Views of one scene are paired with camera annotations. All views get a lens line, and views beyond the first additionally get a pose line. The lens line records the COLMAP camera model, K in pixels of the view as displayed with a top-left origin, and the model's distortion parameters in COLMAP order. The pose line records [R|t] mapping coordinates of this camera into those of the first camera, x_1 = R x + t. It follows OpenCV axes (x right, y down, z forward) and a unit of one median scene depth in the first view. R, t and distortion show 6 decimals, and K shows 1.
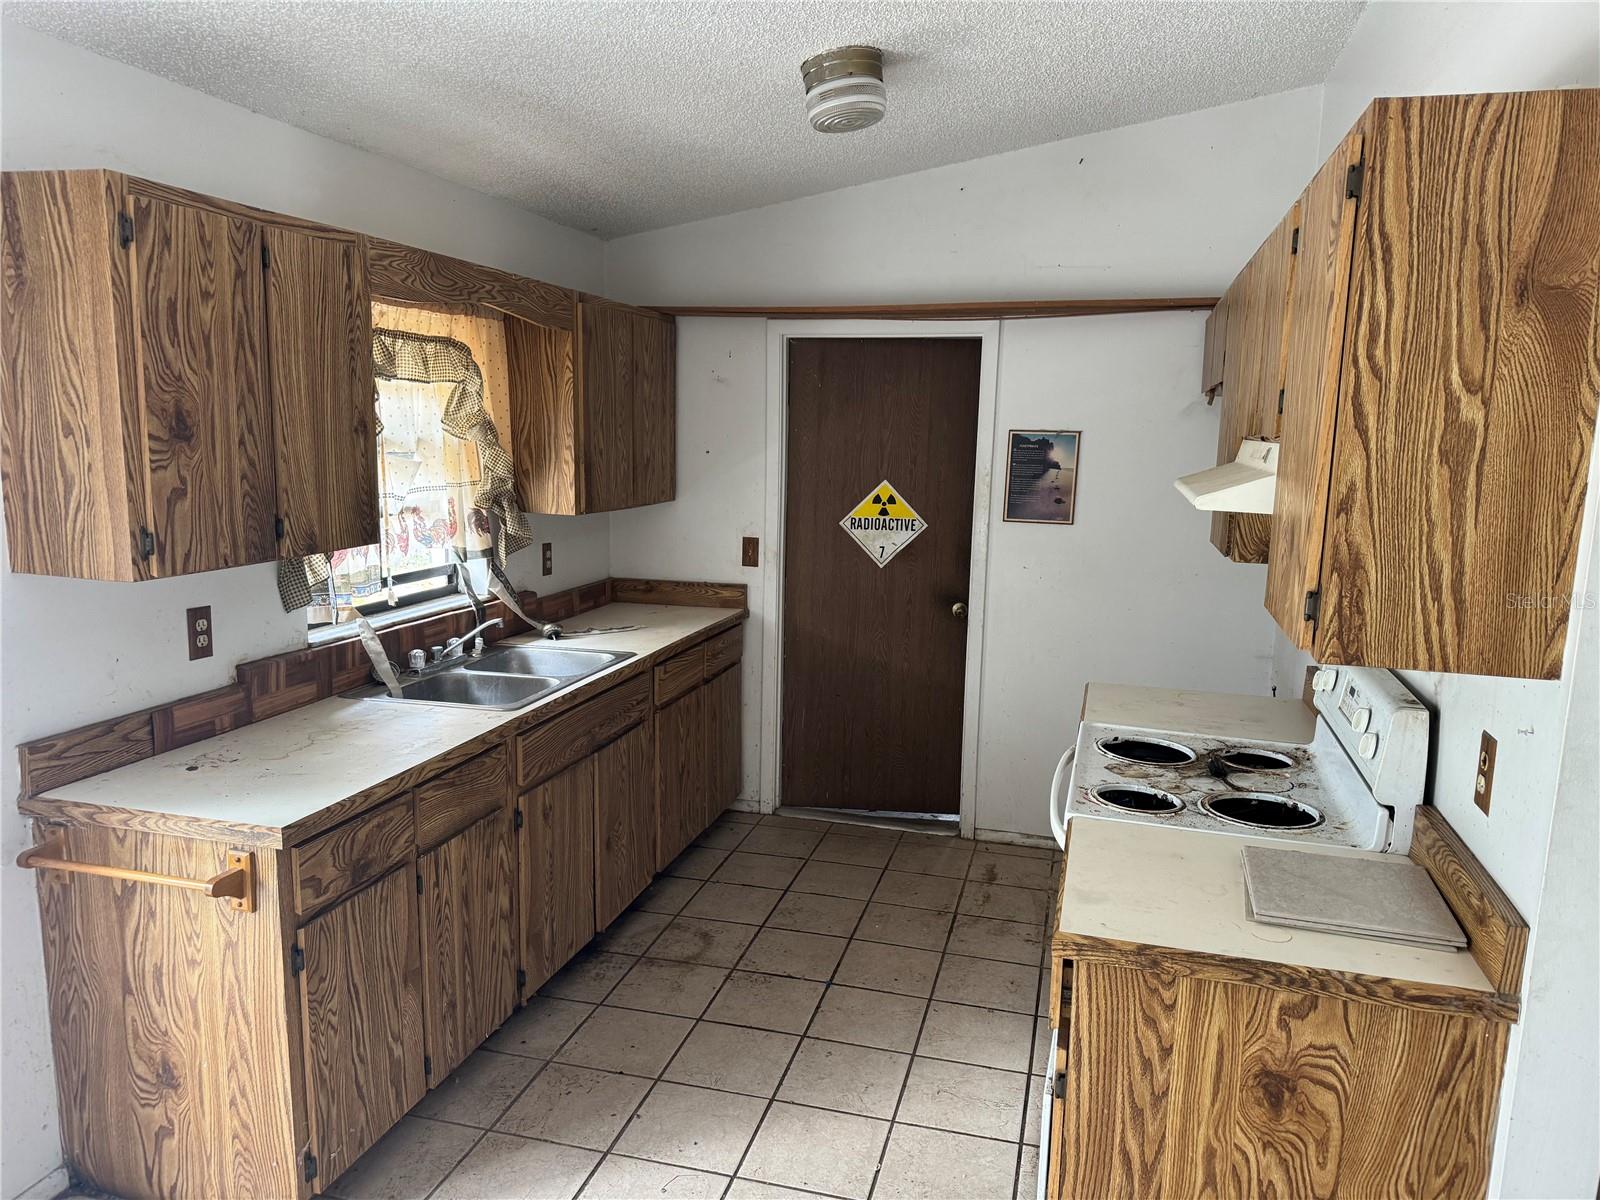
lens RADIAL K [[1131.3, 0, 799.4], [0, 1131.3, 610.5], [0, 0, 1]] dist [0.057810, -0.064886]
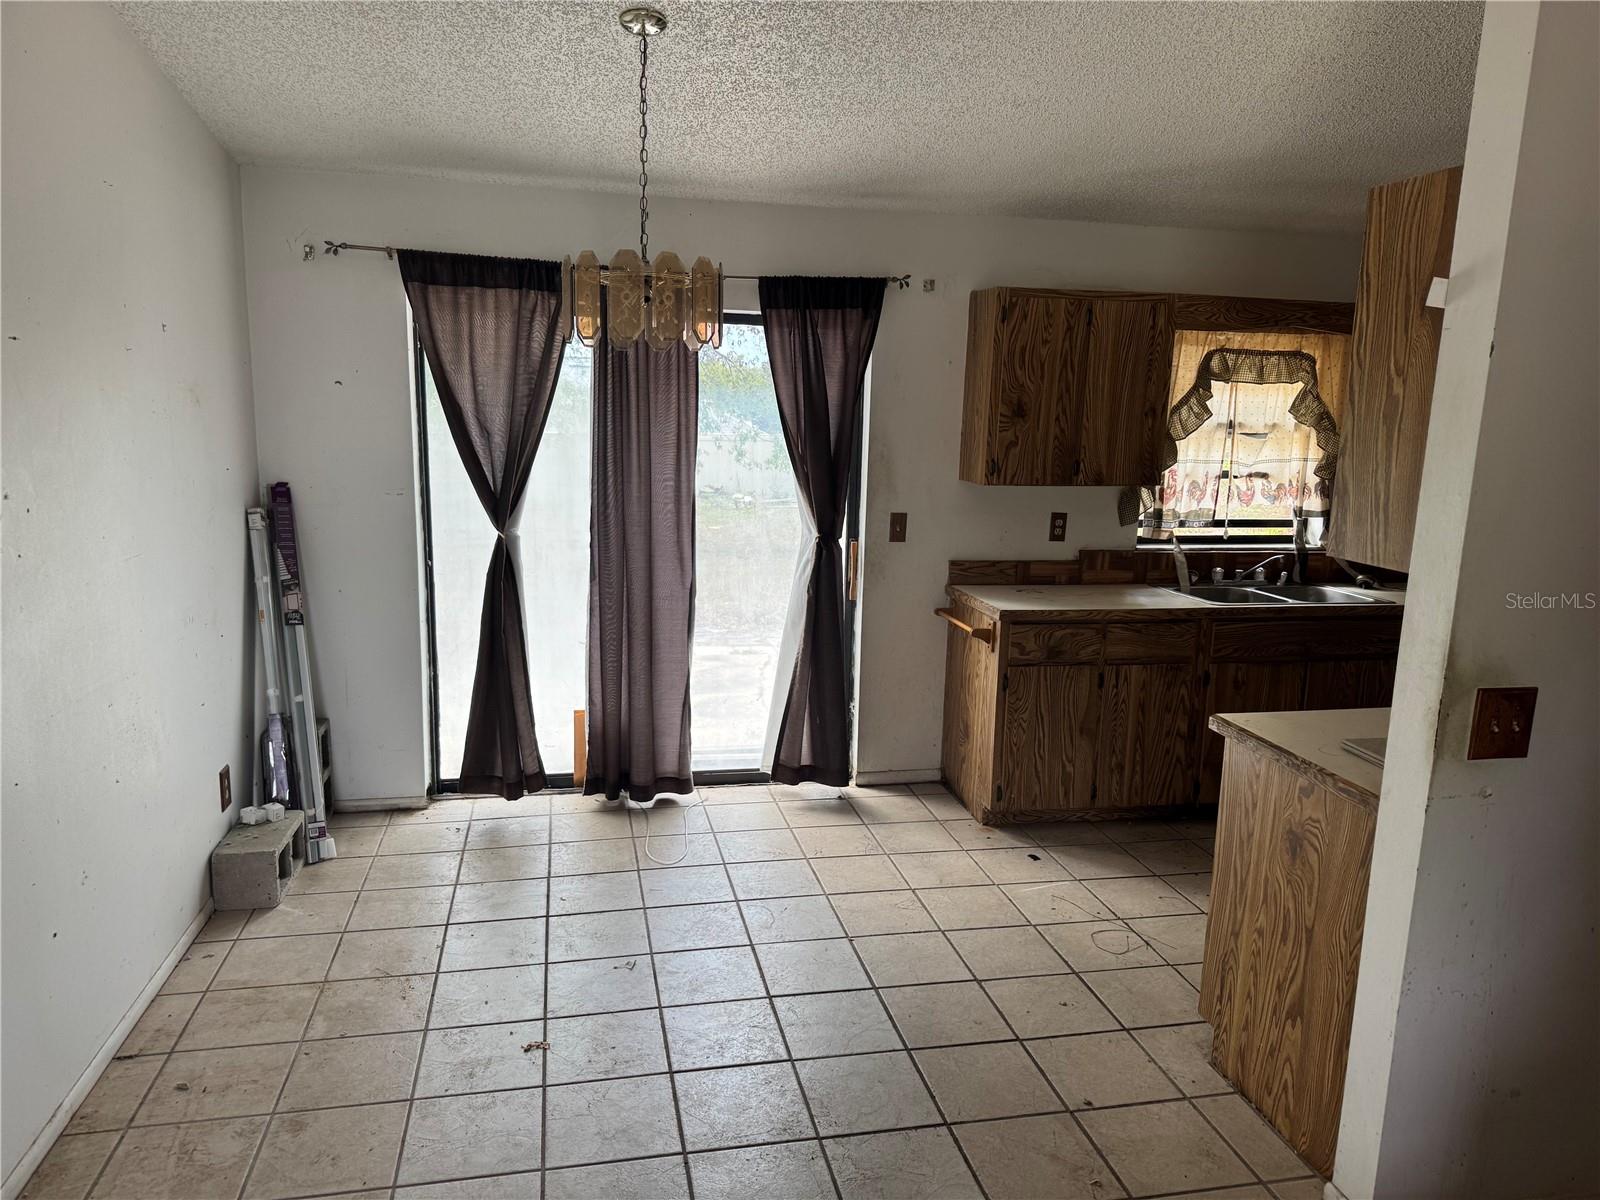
lens RADIAL K [[1131.3, 0, 792.7], [0, 1131.3, 610.3], [0, 0, 1]] dist [0.057810, -0.064886]
pose [[0.452964, 0.154181, -0.878096, 0.937214], [-0.161869, 0.982785, 0.089063, 0.061273], [0.876711, 0.101794, 0.470123, -0.209515]]
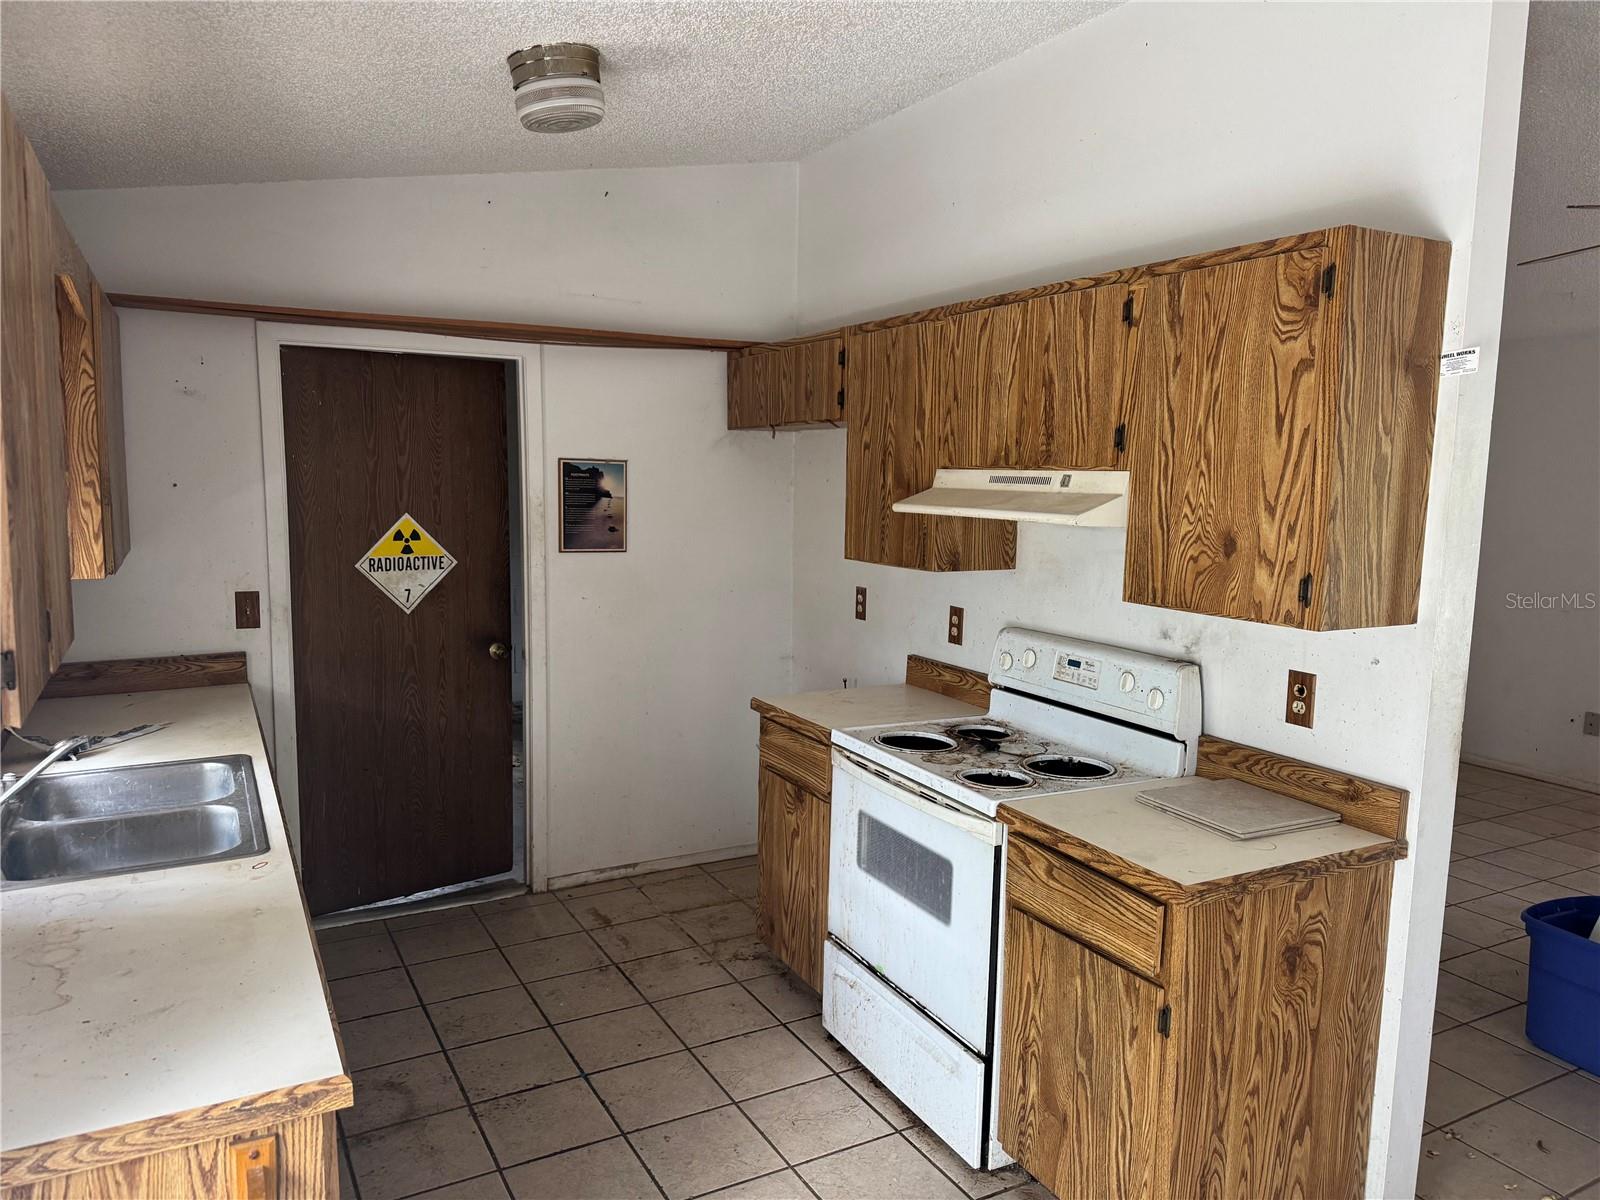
lens RADIAL K [[1131.3, 0, 802.8], [0, 1131.3, 608.7], [0, 0, 1]] dist [0.057810, -0.064886]
pose [[0.714857, -0.094352, 0.692876, -0.582240], [0.110412, 0.993656, 0.021397, -0.048933], [-0.690499, 0.061206, 0.720739, 0.281751]]
